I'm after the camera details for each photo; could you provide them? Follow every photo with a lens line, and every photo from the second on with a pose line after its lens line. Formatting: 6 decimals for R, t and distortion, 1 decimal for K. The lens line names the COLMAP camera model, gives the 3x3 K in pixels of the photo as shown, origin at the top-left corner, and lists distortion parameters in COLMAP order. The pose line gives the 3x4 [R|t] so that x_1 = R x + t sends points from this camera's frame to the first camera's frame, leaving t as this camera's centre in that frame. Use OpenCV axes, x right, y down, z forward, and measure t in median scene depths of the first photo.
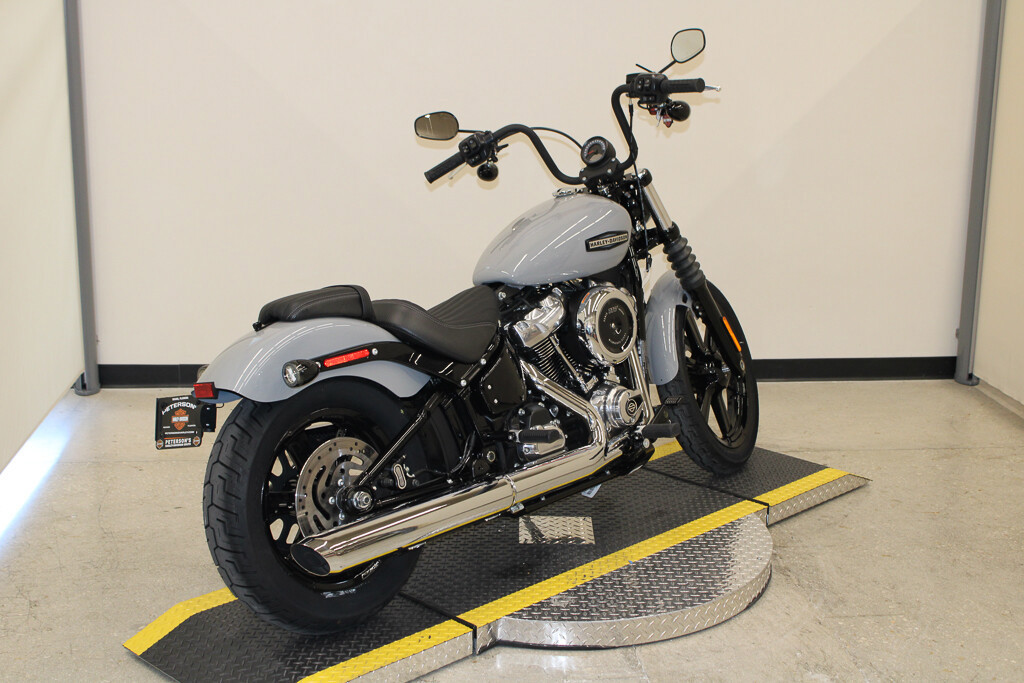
lens RADIAL K [[859.3, 0, 512.0], [0, 859.3, 341.5], [0, 0, 1]] dist [0.001022, 0.000039]
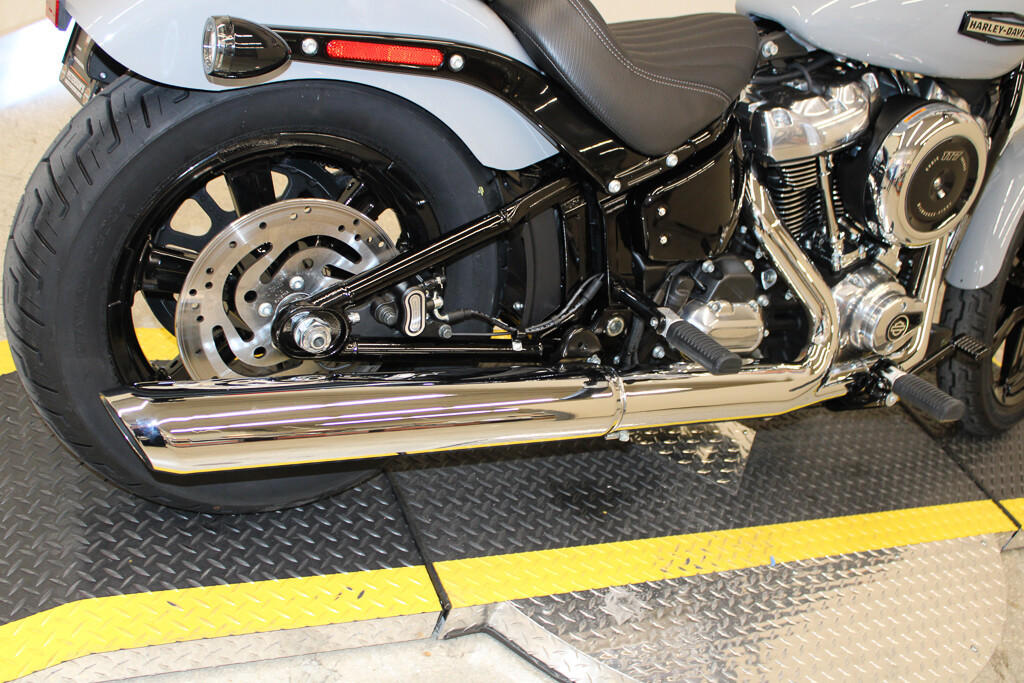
lens RADIAL K [[1056.7, 0, 512.0], [0, 1056.7, 341.5], [0, 0, 1]] dist [-0.073562, 0.031628]
pose [[0.894469, 0.426348, -0.134733, 0.009618], [-0.373948, 0.878496, 0.297333, -0.027158], [0.245130, -0.215572, 0.945220, 0.310389]]
